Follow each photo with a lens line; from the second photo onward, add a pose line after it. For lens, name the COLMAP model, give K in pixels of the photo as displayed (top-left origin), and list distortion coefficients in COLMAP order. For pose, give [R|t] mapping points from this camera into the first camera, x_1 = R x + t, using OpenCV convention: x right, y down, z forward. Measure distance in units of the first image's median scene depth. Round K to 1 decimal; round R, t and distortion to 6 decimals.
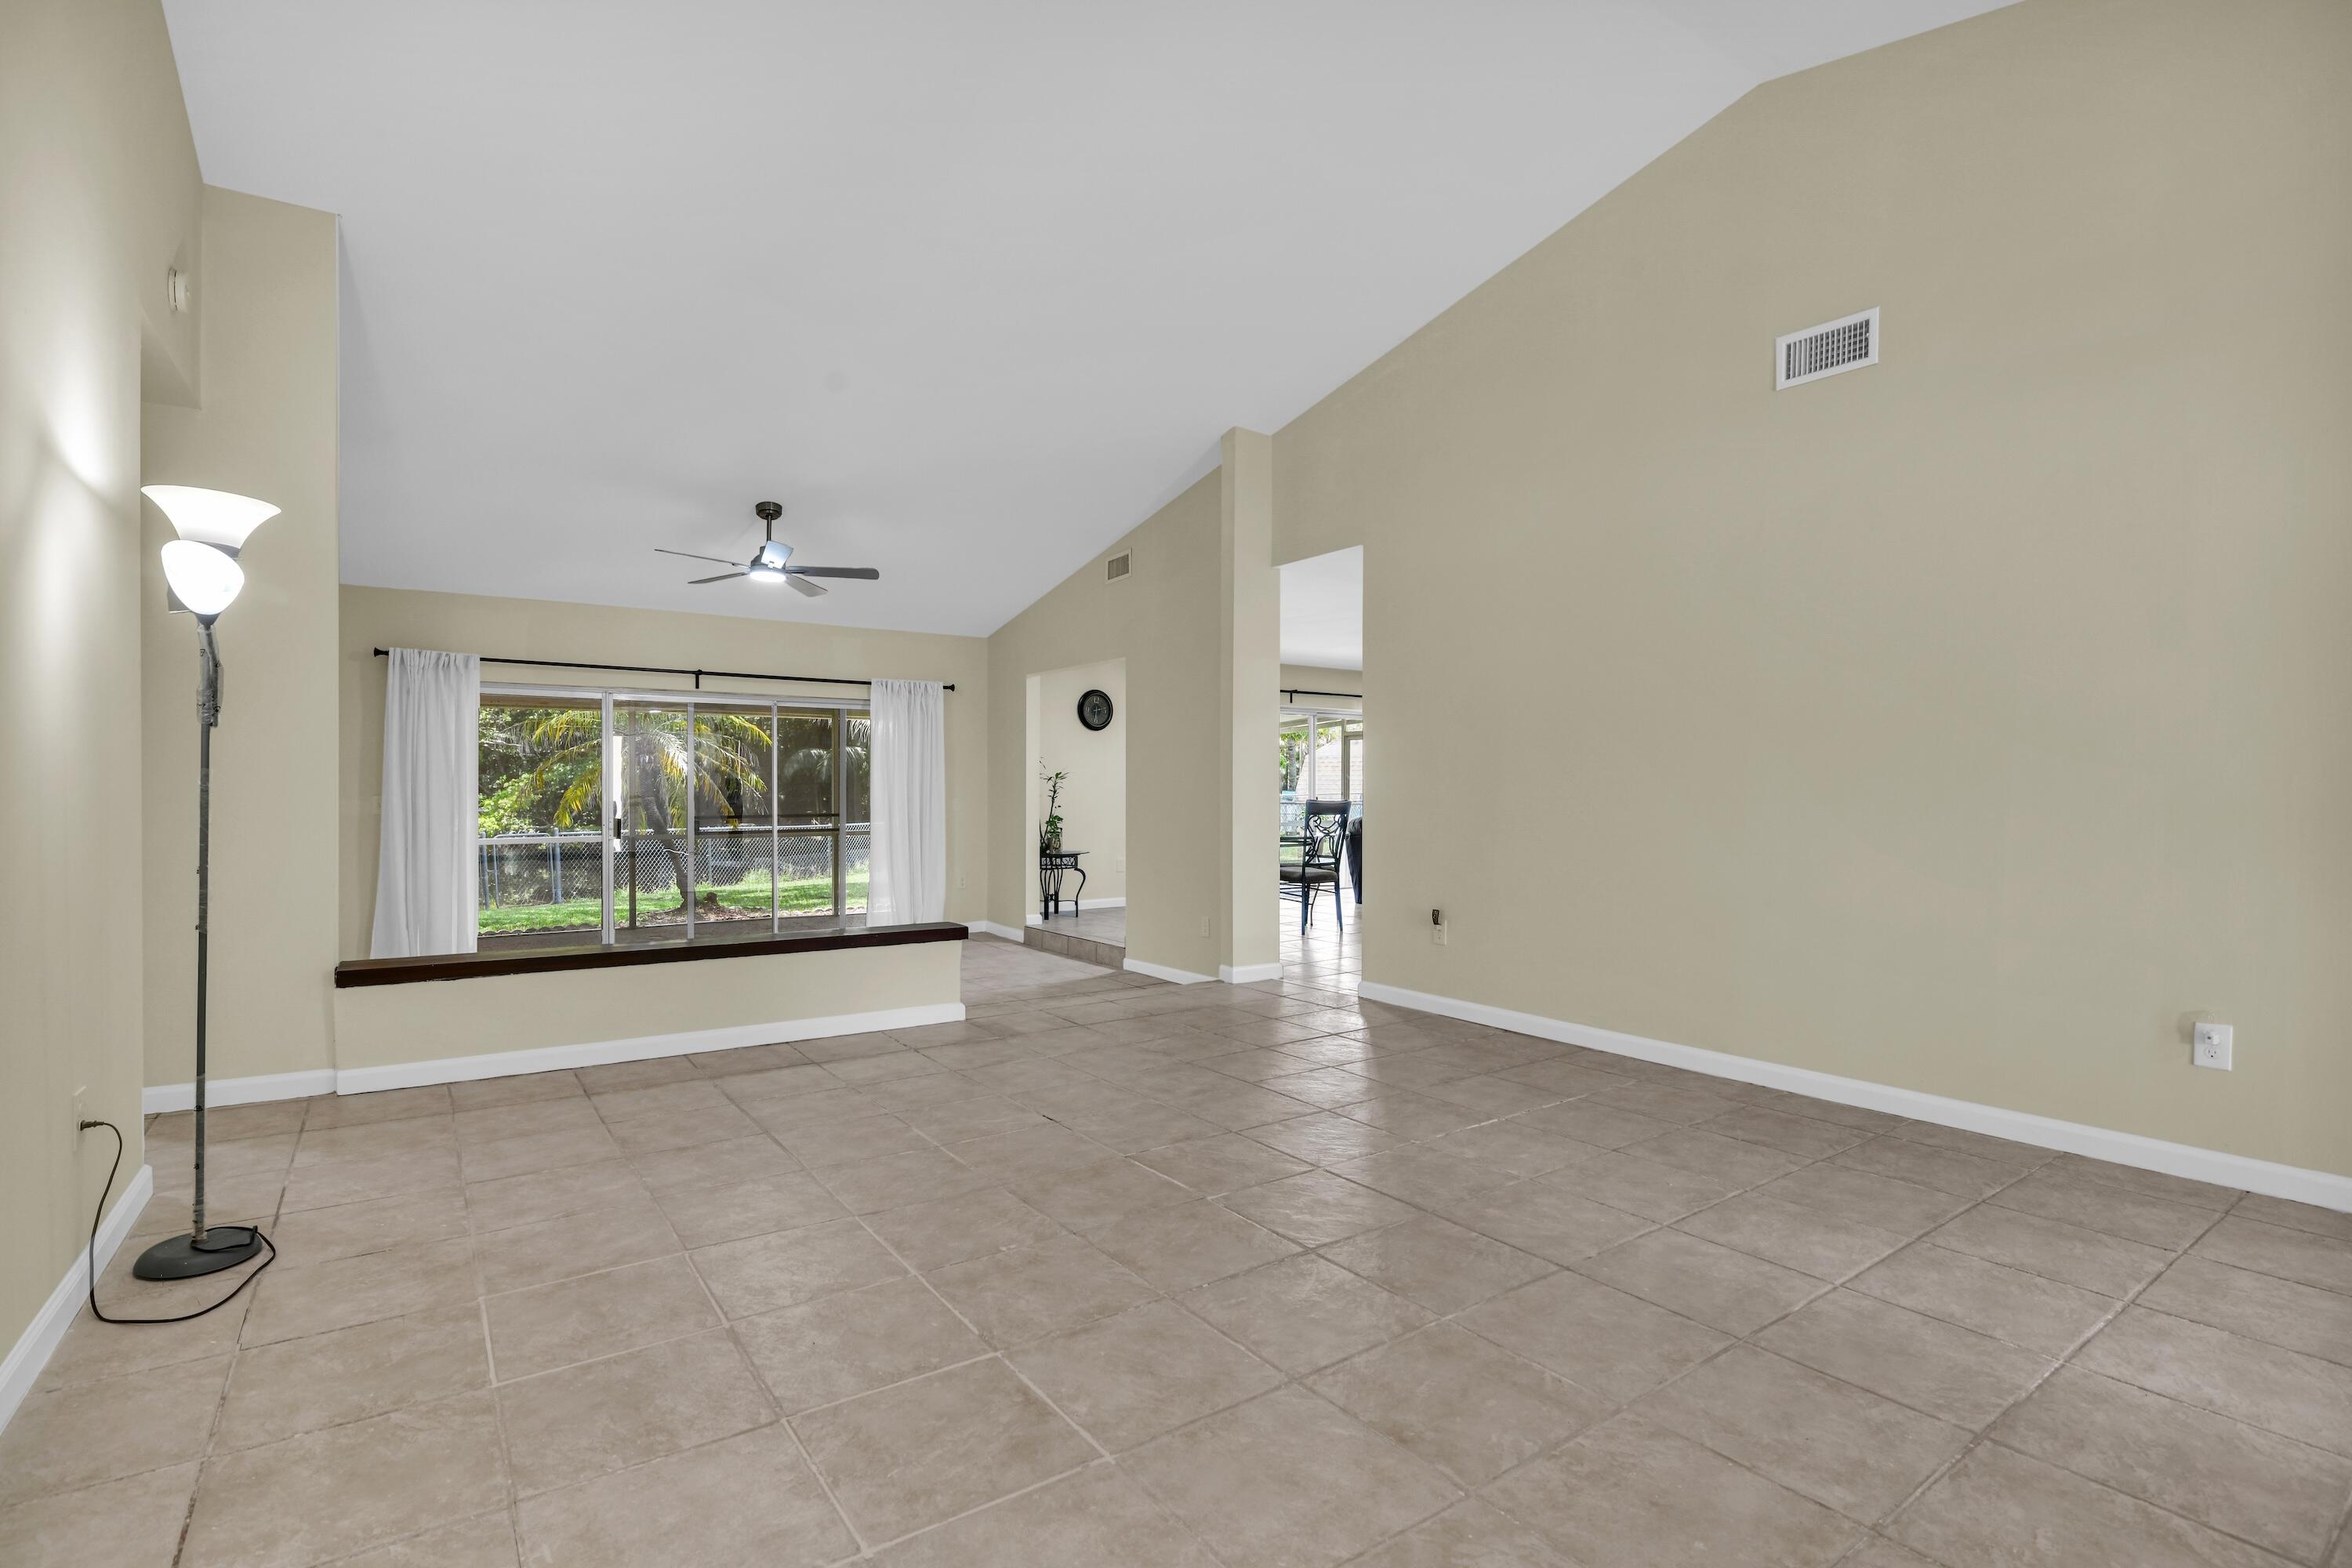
lens RADIAL K [[1112.7, 0, 1164.4], [0, 1112.7, 784.3], [0, 0, 1]] dist [-0.022123, 0.001739]
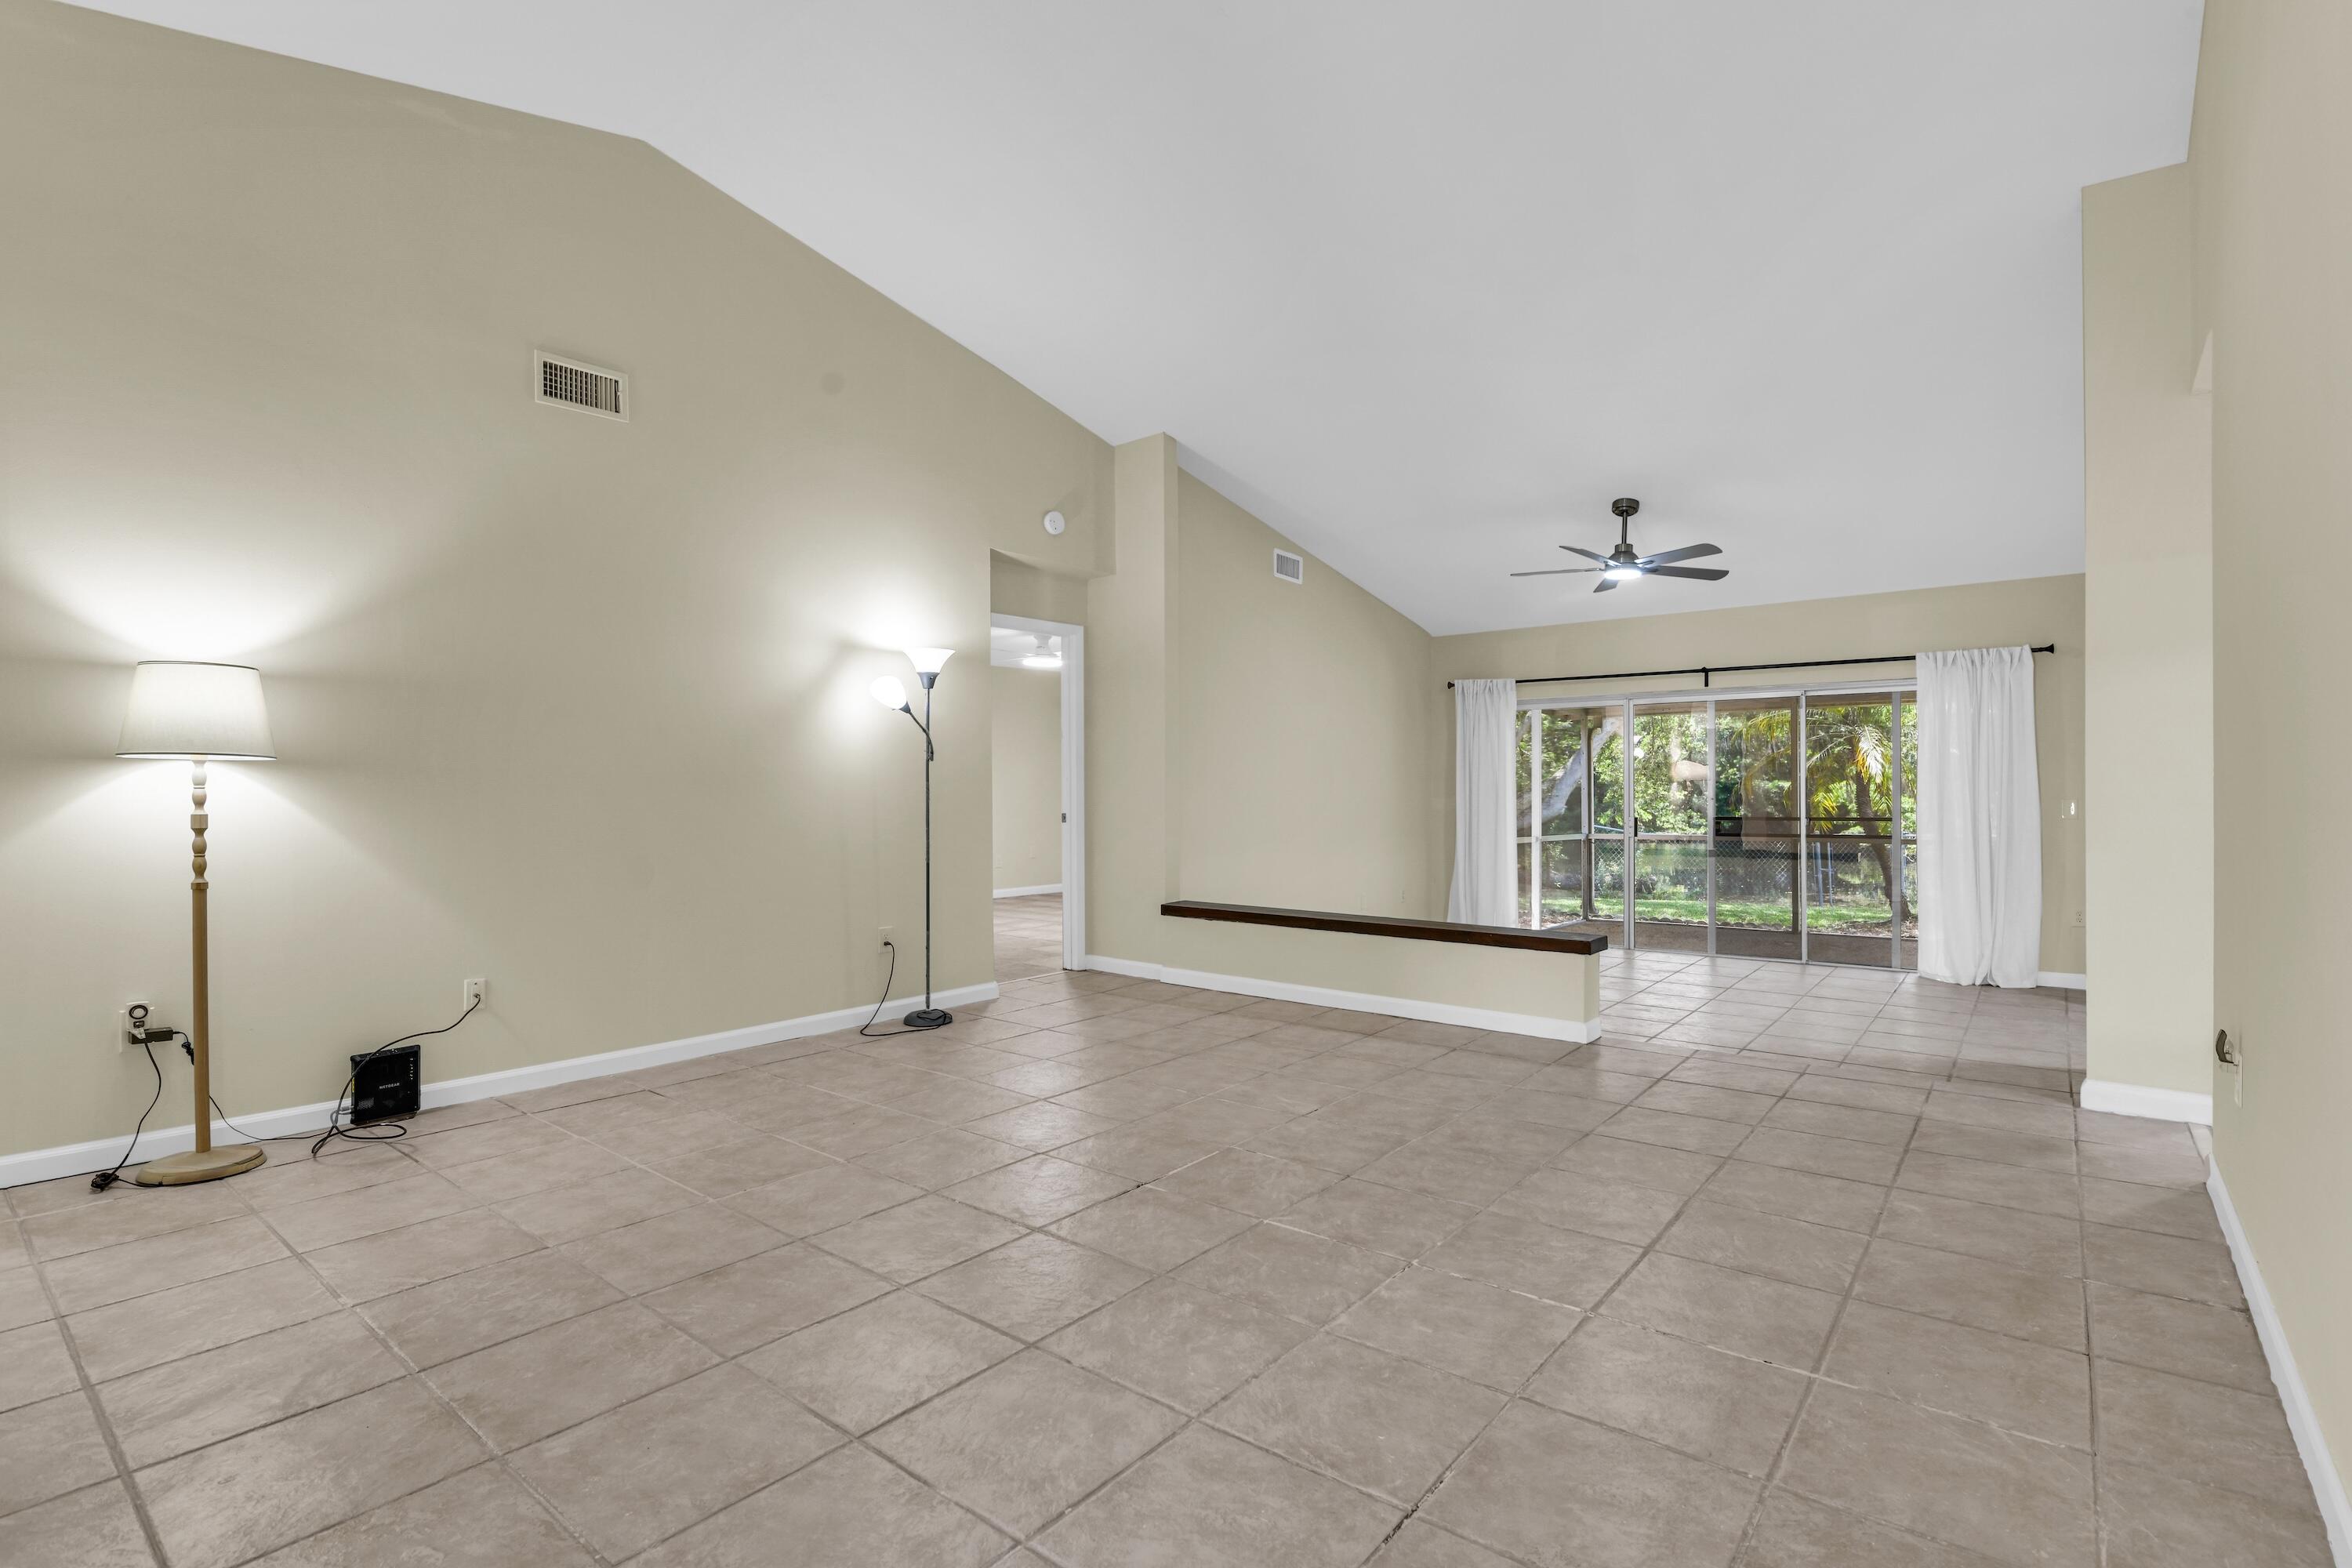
lens RADIAL K [[1112.7, 0, 1164.4], [0, 1112.7, 784.3], [0, 0, 1]] dist [-0.022123, 0.001739]
pose [[0.258307, -0.009053, -0.966021, 0.859399], [0.008741, 0.999937, -0.007034, 0.005657], [0.966023, -0.006627, 0.258369, 0.617297]]
